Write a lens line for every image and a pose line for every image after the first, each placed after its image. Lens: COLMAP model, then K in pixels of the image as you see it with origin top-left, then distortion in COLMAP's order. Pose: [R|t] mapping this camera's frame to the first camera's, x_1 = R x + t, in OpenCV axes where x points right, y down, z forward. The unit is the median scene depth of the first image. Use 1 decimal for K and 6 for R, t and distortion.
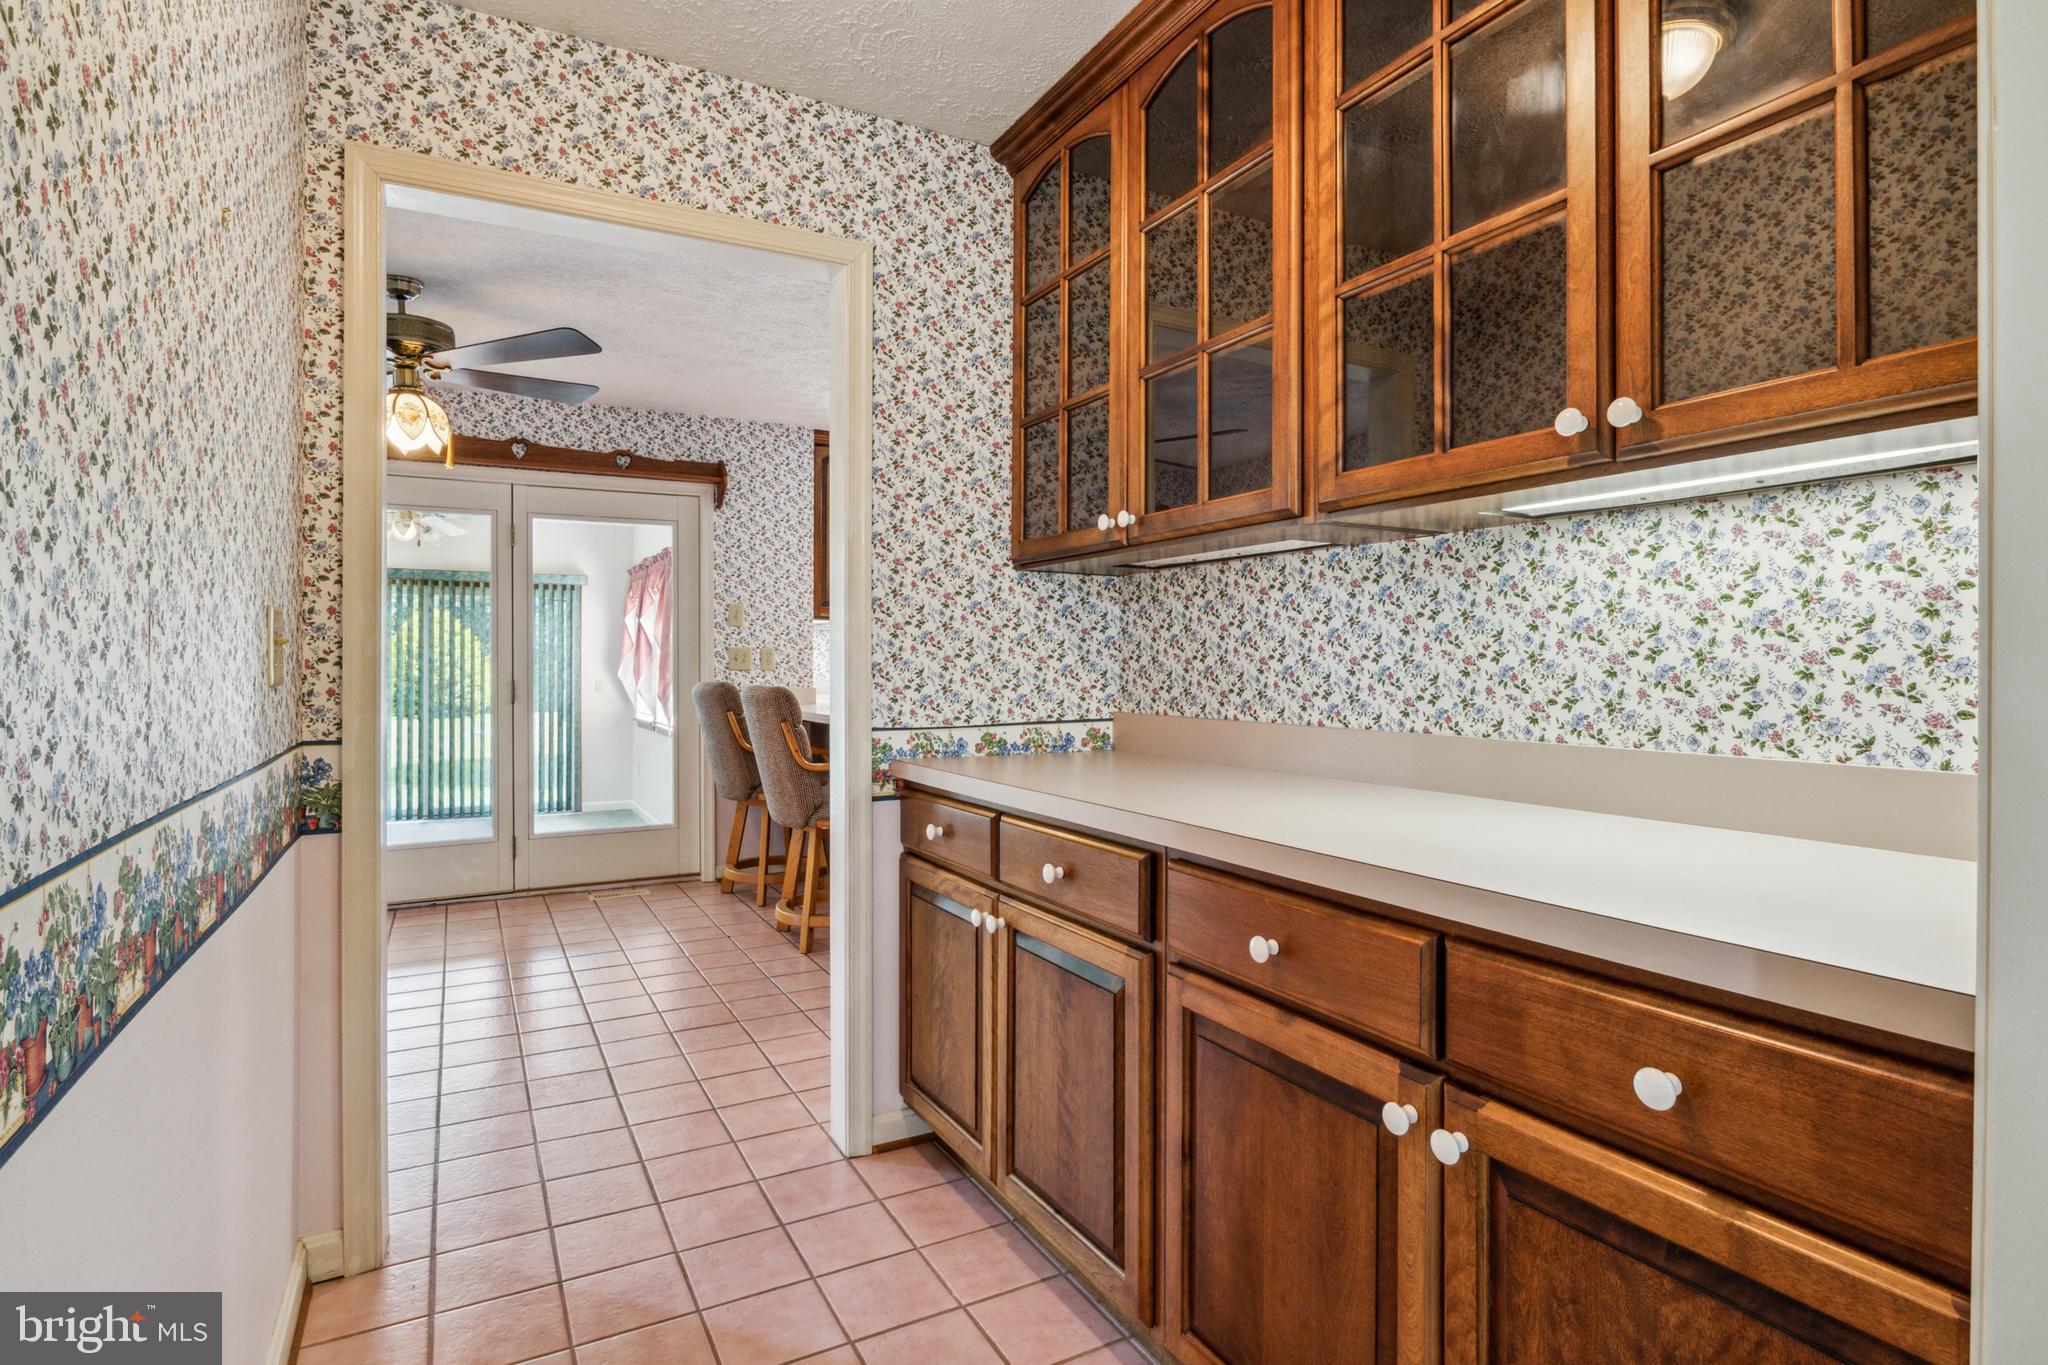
lens RADIAL K [[1044.0, 0, 1021.4], [0, 1044.0, 671.0], [0, 0, 1]] dist [-0.009586, 0.001919]
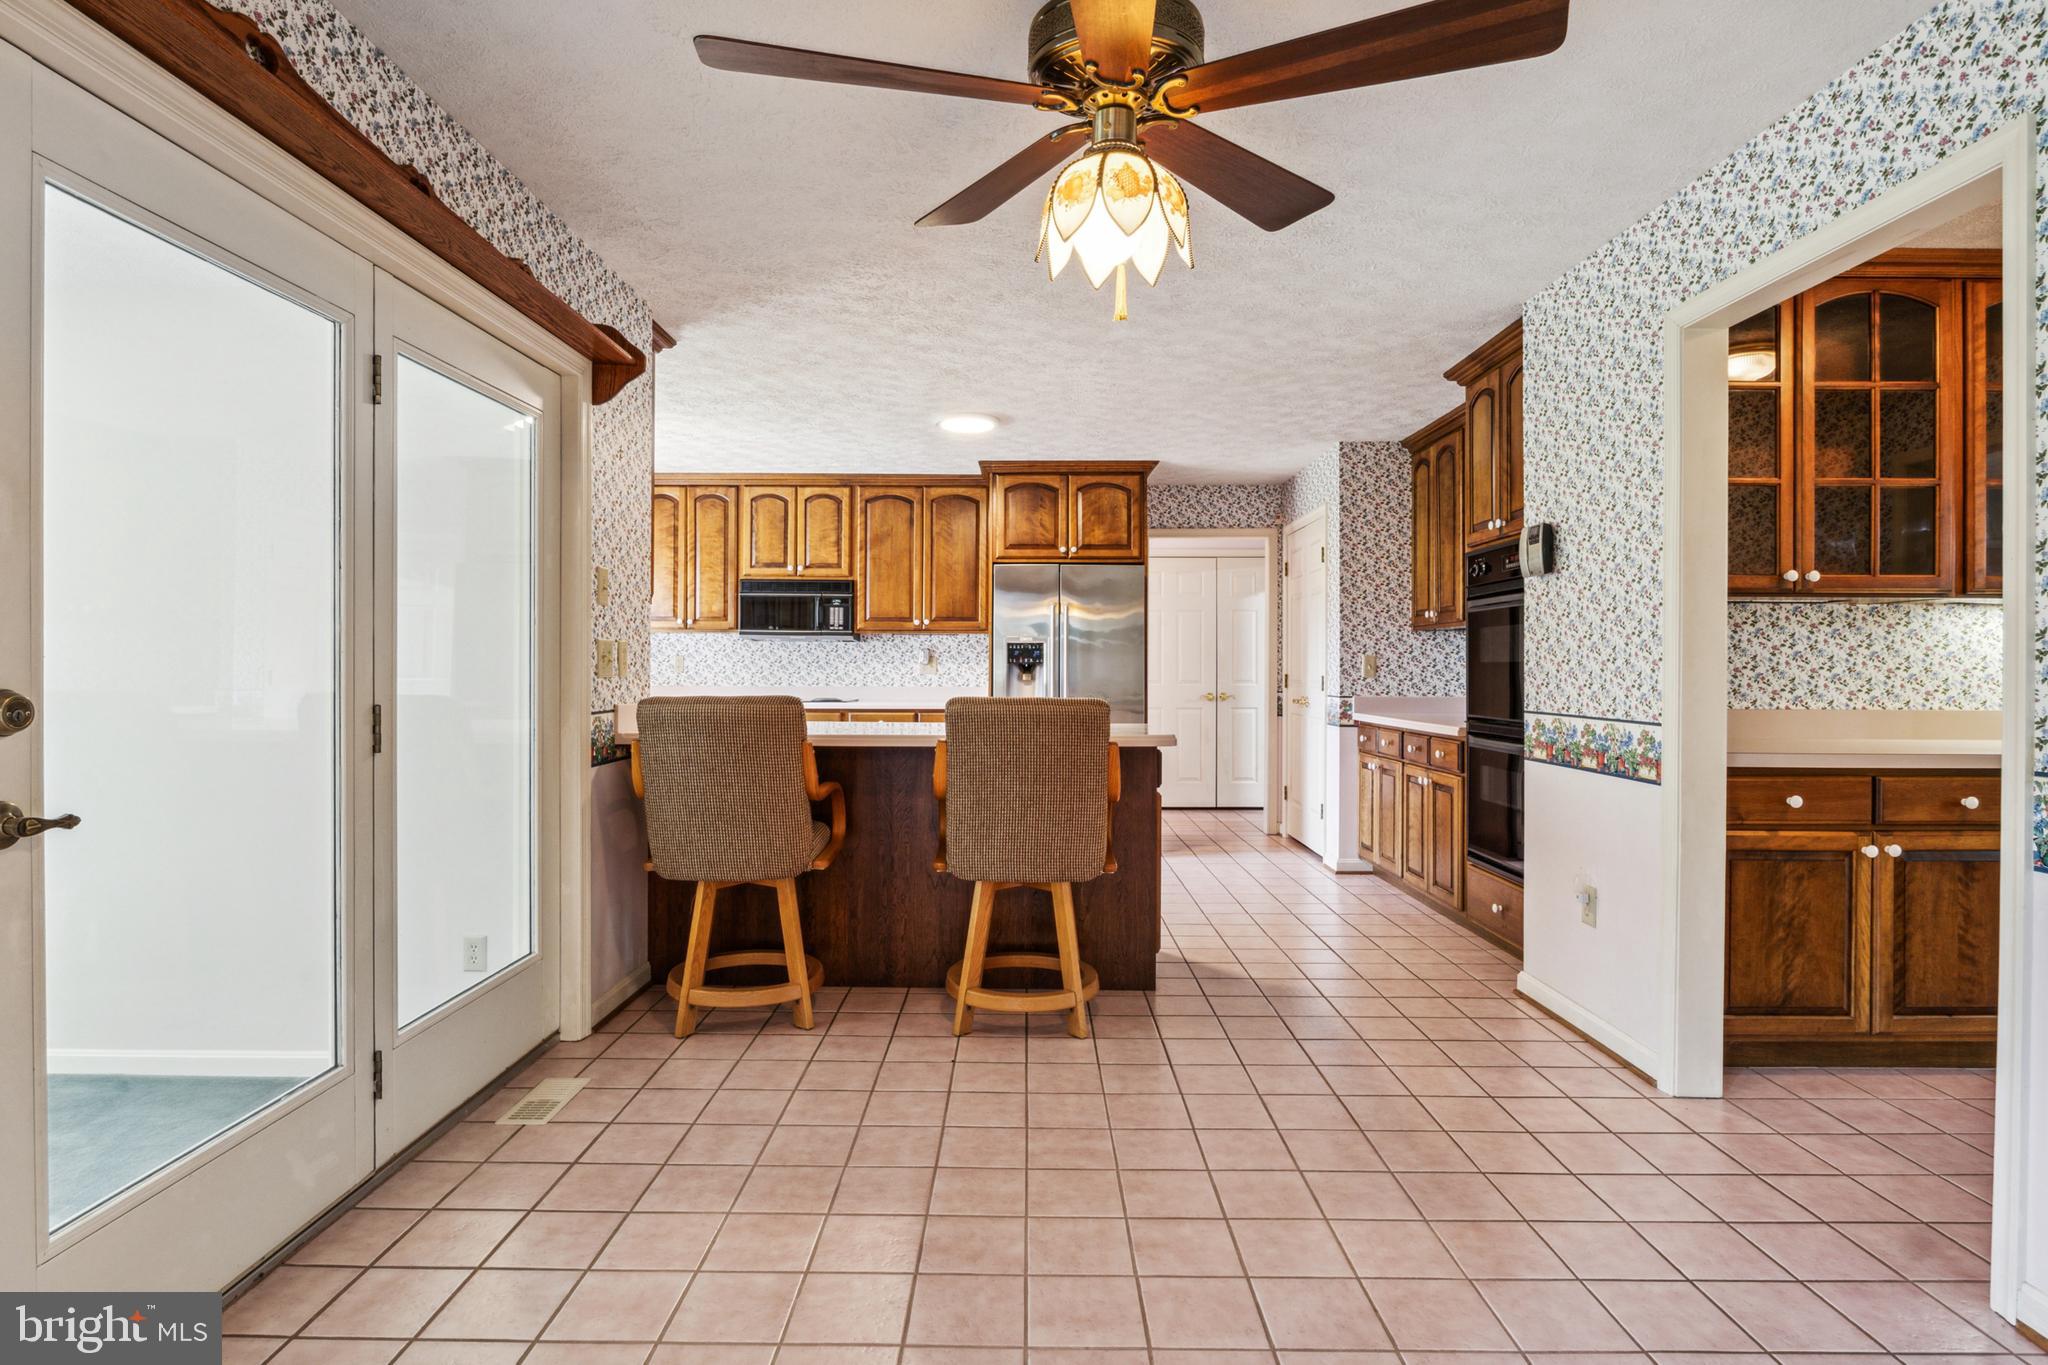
lens RADIAL K [[1044.0, 0, 1023.0], [0, 1044.0, 678.6], [0, 0, 1]] dist [-0.009586, 0.001919]
pose [[0.476334, -0.013323, 0.879164, -1.704498], [0.001346, 0.999895, 0.014423, -0.021363], [-0.879264, -0.005687, 0.476302, 1.244764]]
